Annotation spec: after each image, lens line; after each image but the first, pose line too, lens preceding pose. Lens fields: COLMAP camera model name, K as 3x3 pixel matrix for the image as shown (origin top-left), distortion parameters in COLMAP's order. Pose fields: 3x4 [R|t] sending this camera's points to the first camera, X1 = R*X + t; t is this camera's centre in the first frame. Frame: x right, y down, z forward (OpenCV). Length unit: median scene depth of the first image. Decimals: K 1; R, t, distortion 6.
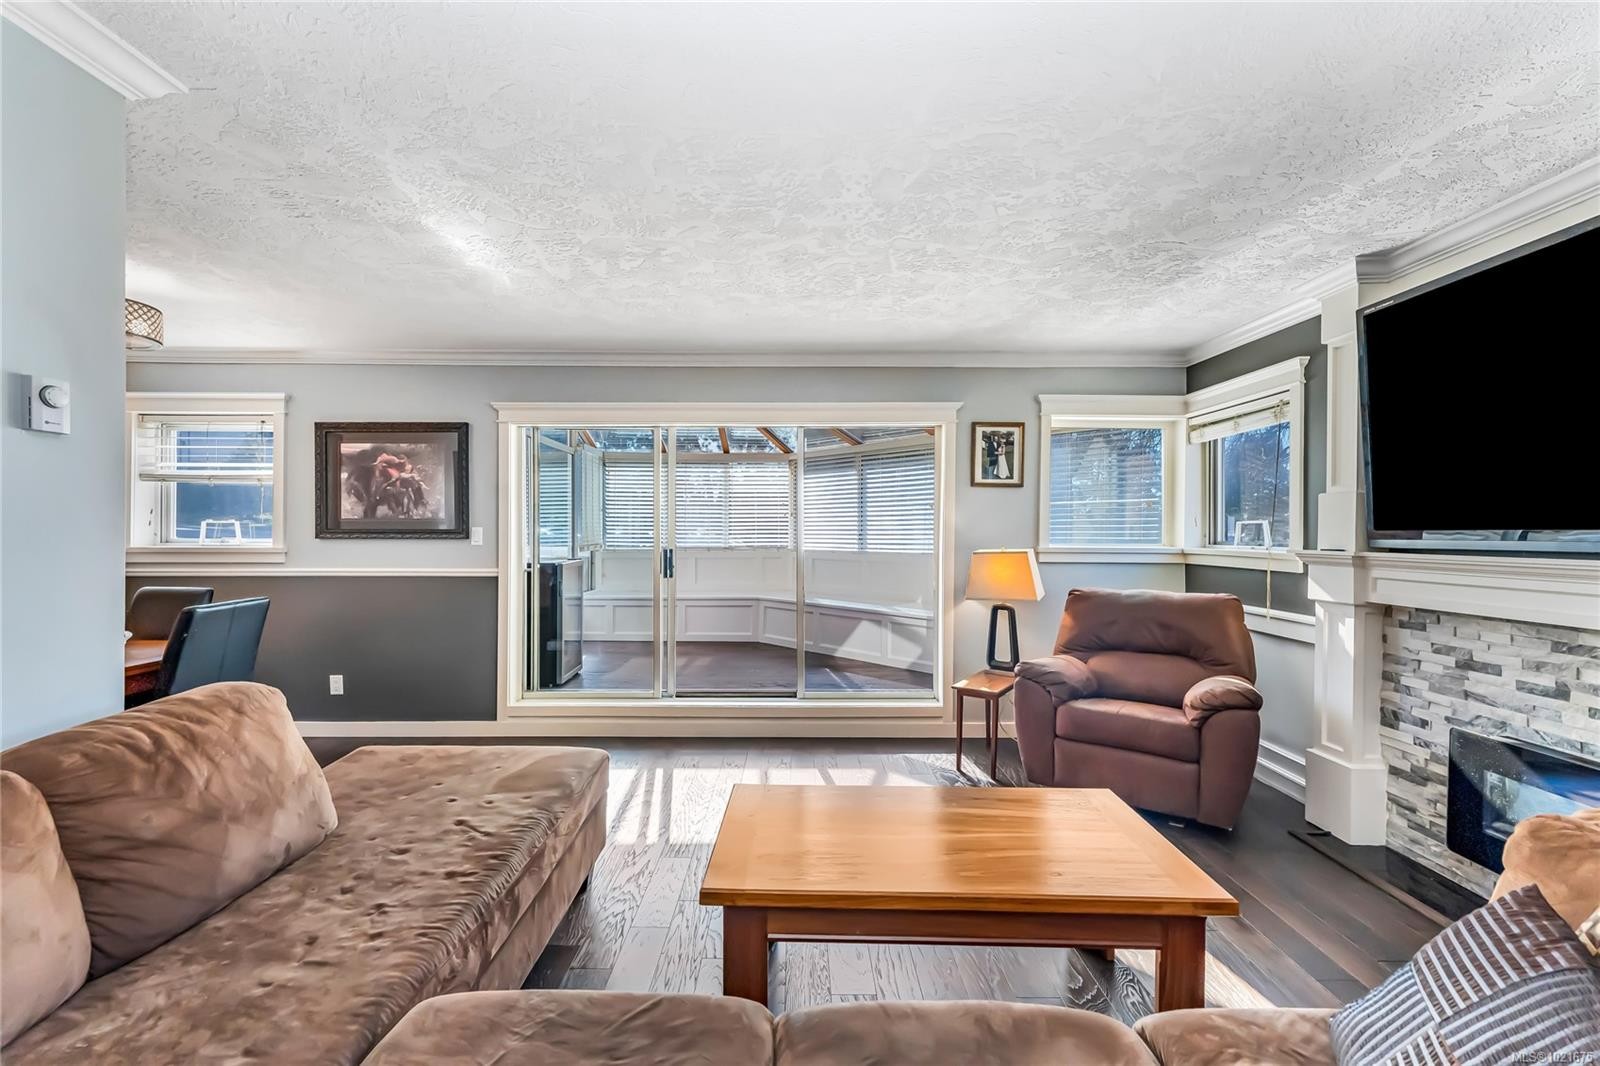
lens RADIAL K [[643.1, 0, 792.3], [0, 643.1, 533.0], [0, 0, 1]] dist [0.001317, -0.000227]
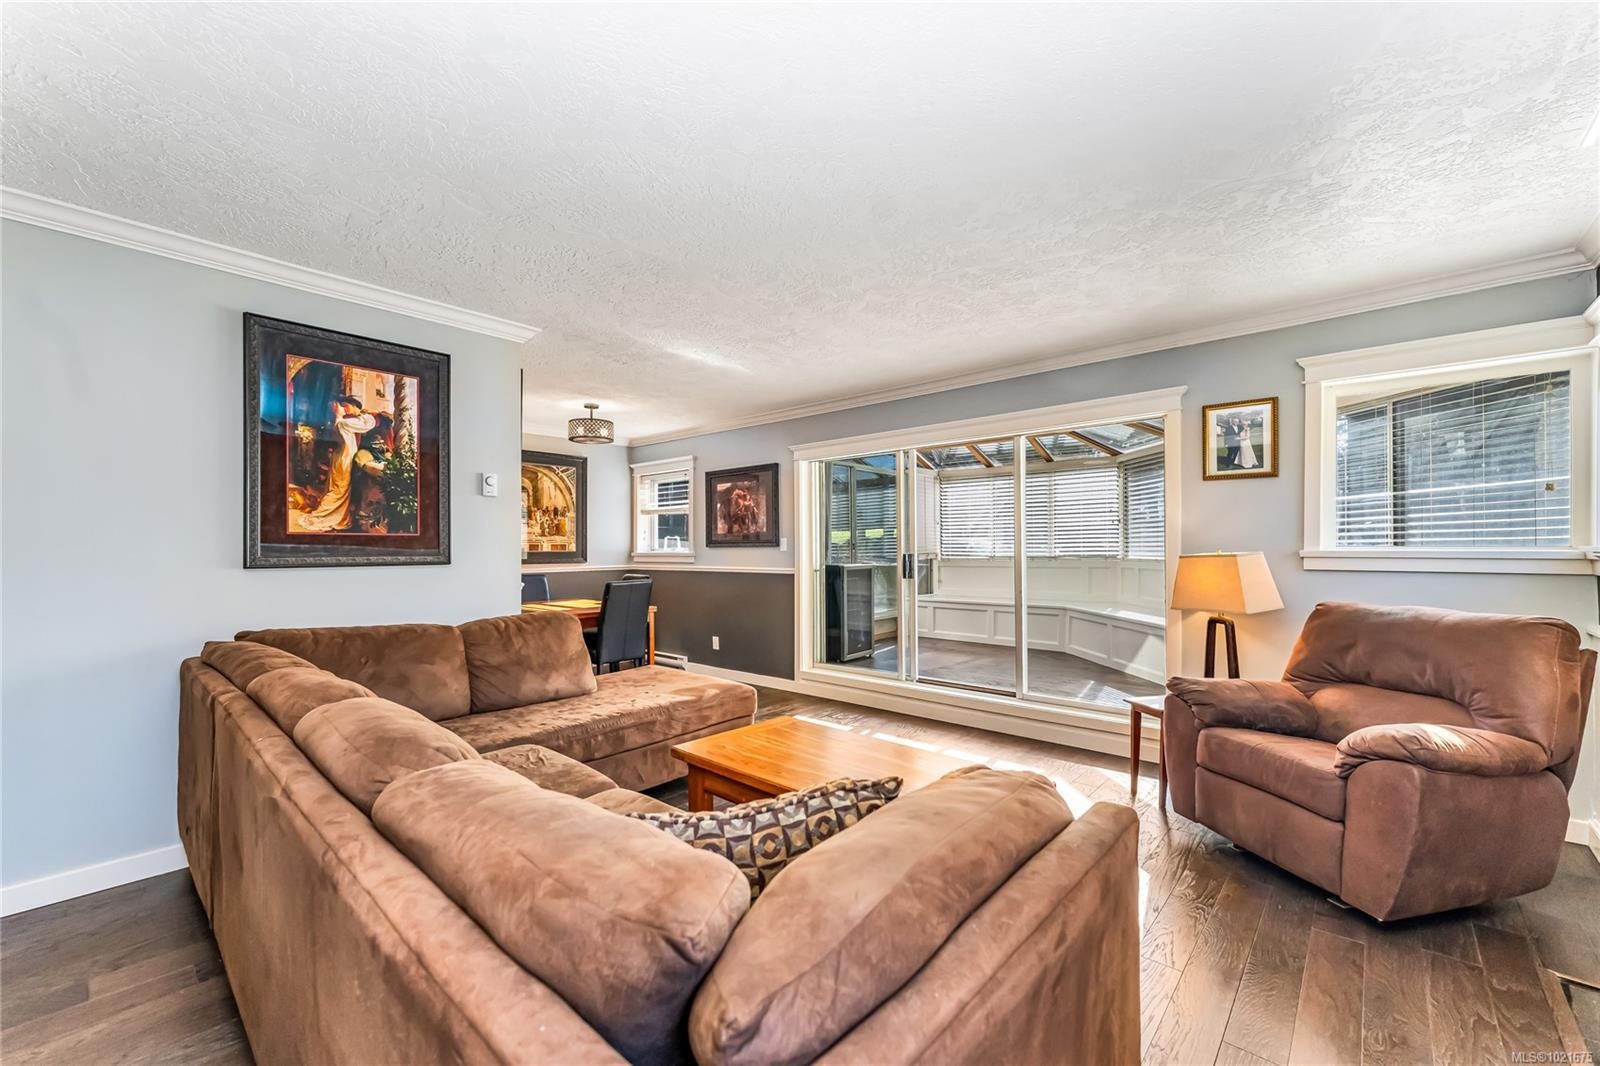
lens RADIAL K [[643.1, 0, 793.6], [0, 643.1, 544.0], [0, 0, 1]] dist [0.001317, -0.000227]
pose [[0.743840, -0.011350, -0.668262, 0.448165], [0.005481, 0.999926, -0.010883, 0.019134], [0.668336, 0.004433, 0.743847, -0.008947]]
